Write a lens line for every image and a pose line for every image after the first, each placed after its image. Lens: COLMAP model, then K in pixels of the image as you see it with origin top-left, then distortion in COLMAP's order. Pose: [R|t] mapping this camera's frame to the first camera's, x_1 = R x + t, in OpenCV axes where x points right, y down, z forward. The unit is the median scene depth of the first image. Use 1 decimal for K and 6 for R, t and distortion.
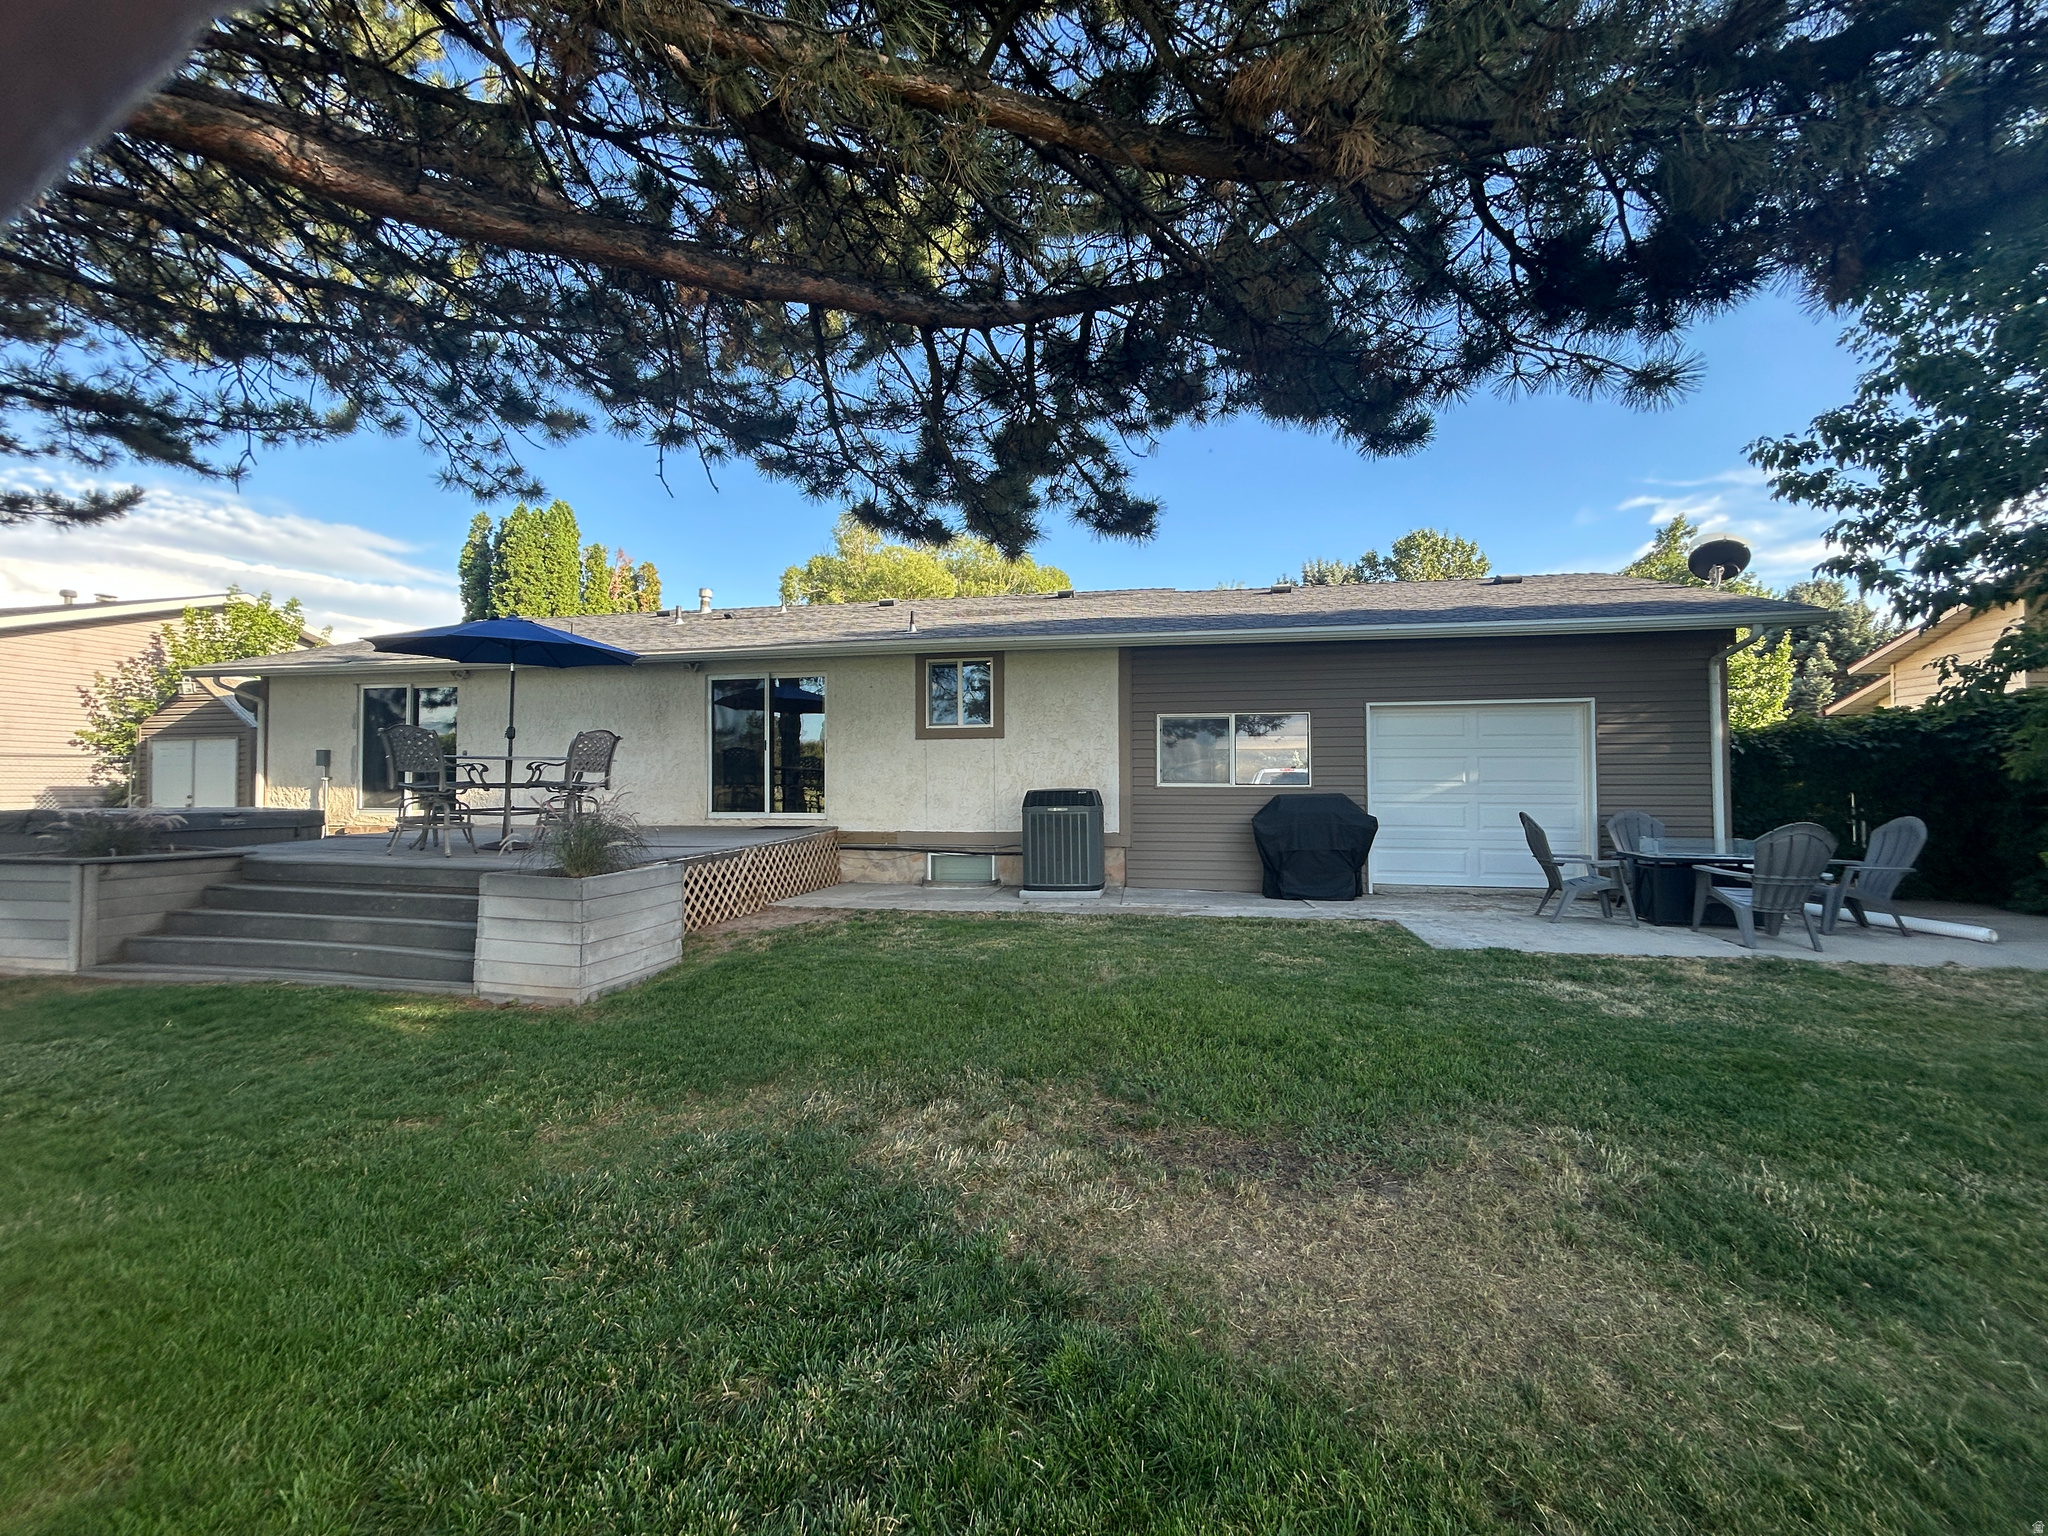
lens RADIAL K [[814.1, 0, 1024.0], [0, 814.1, 768.0], [0, 0, 1]] dist [0.001089, 0.000075]
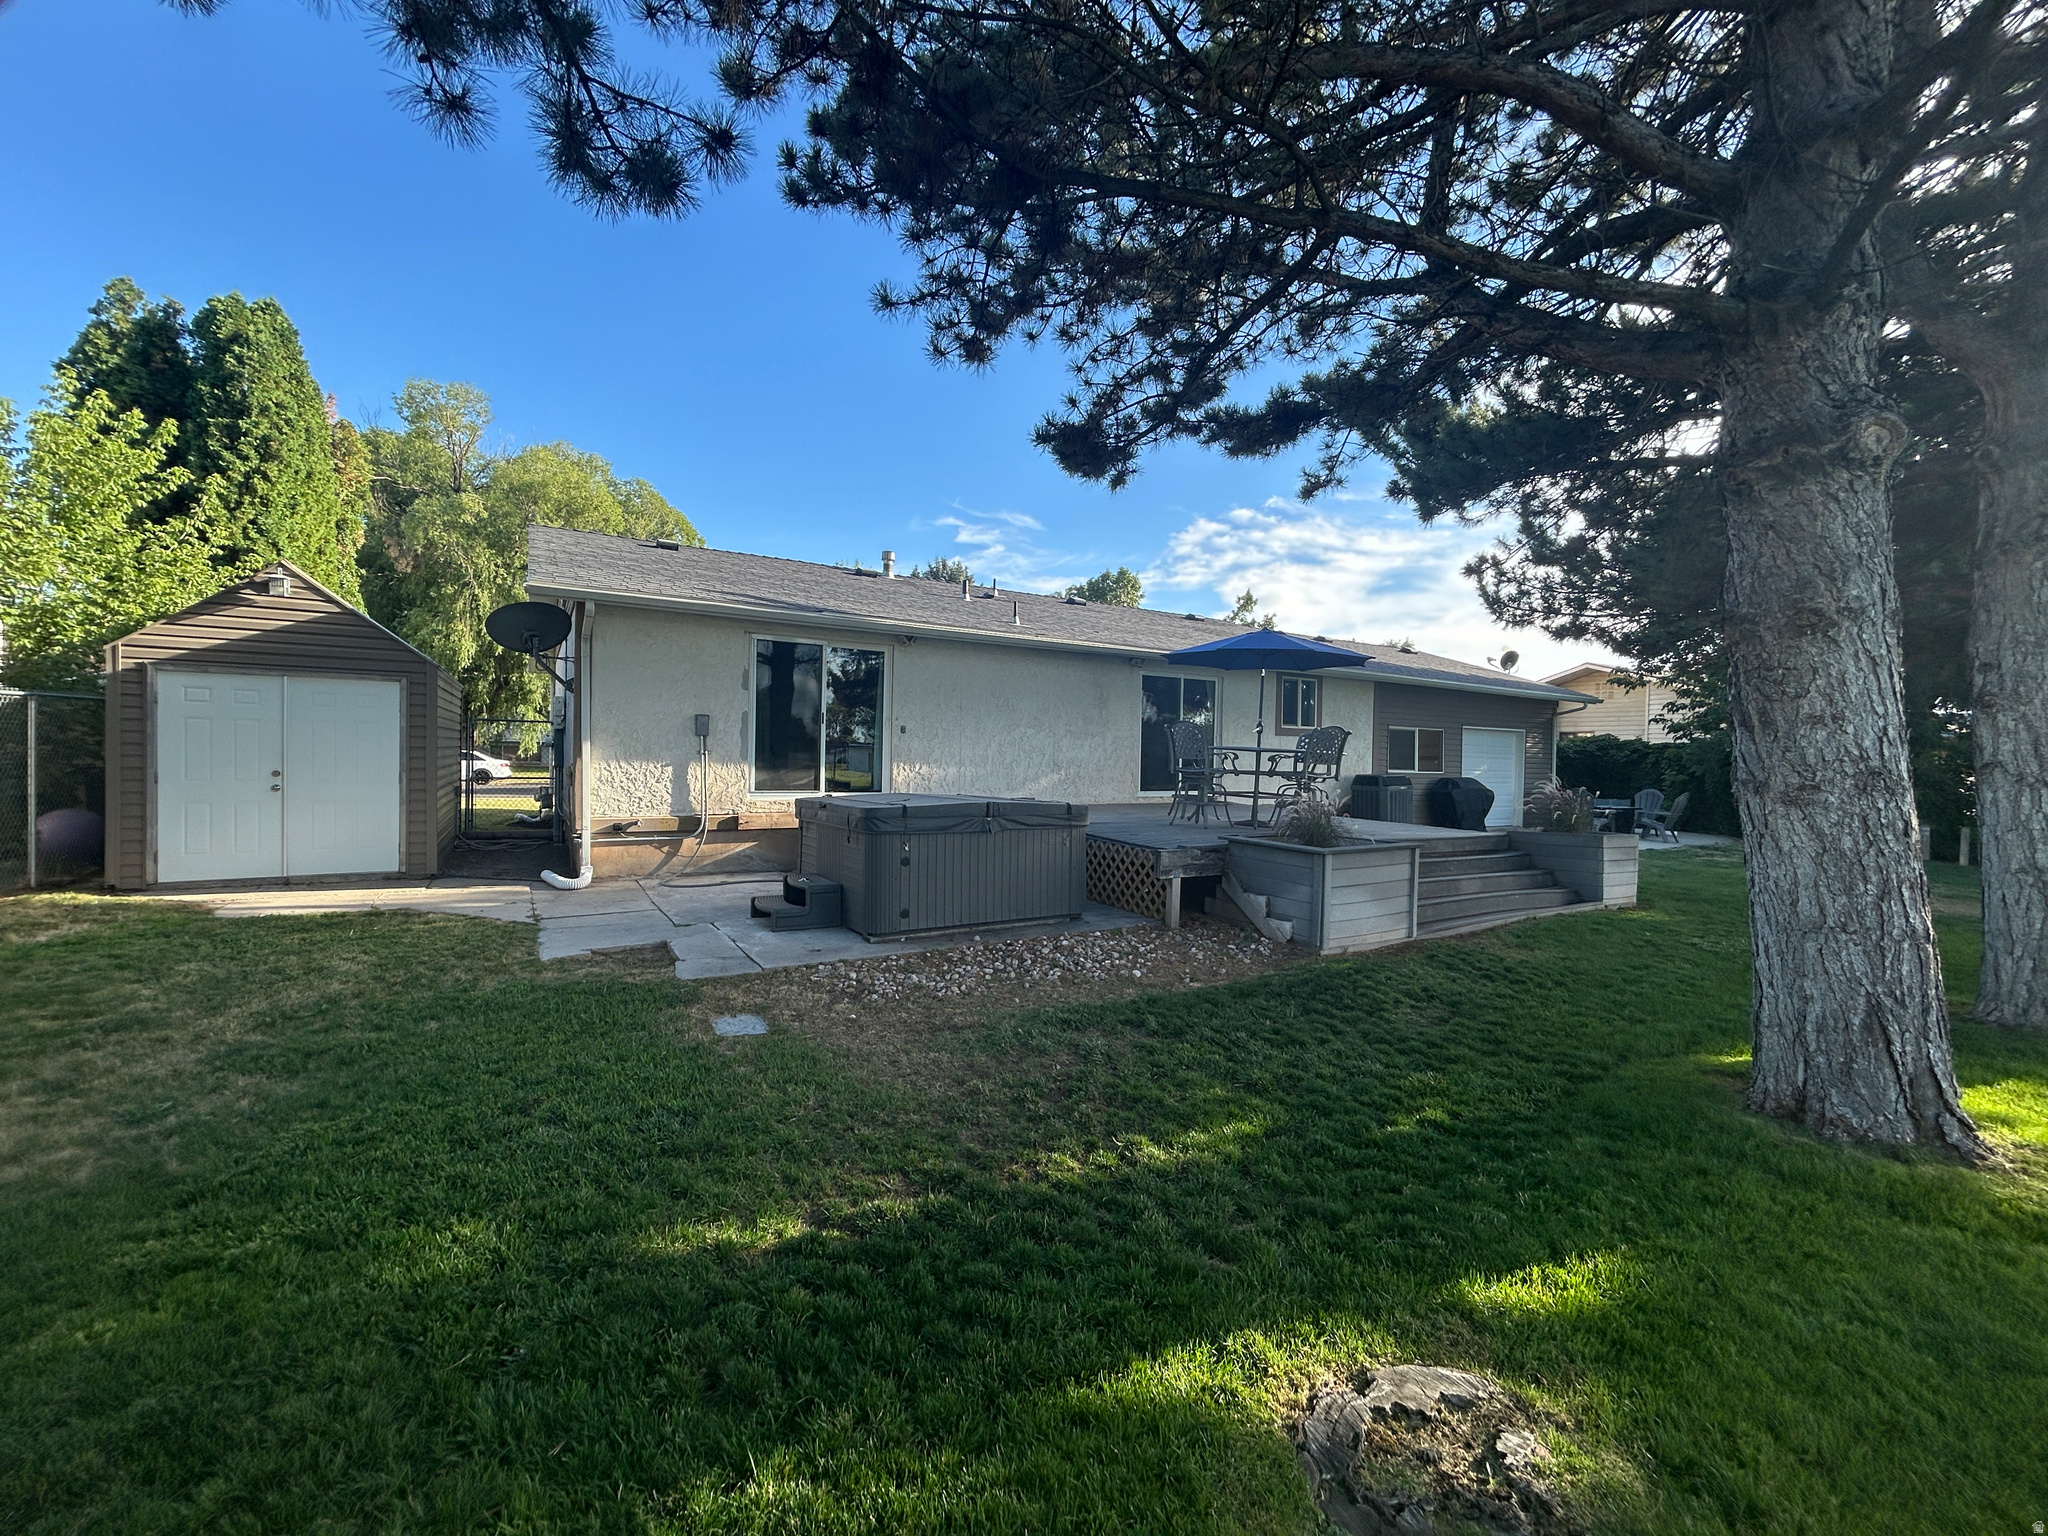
lens RADIAL K [[814.1, 0, 1024.0], [0, 814.1, 768.0], [0, 0, 1]] dist [0.001089, 0.000075]
pose [[0.744545, 0.006422, 0.667541, -1.268795], [-0.036478, 0.998851, 0.031077, -0.007762], [-0.666575, -0.047489, 0.743924, 0.260678]]
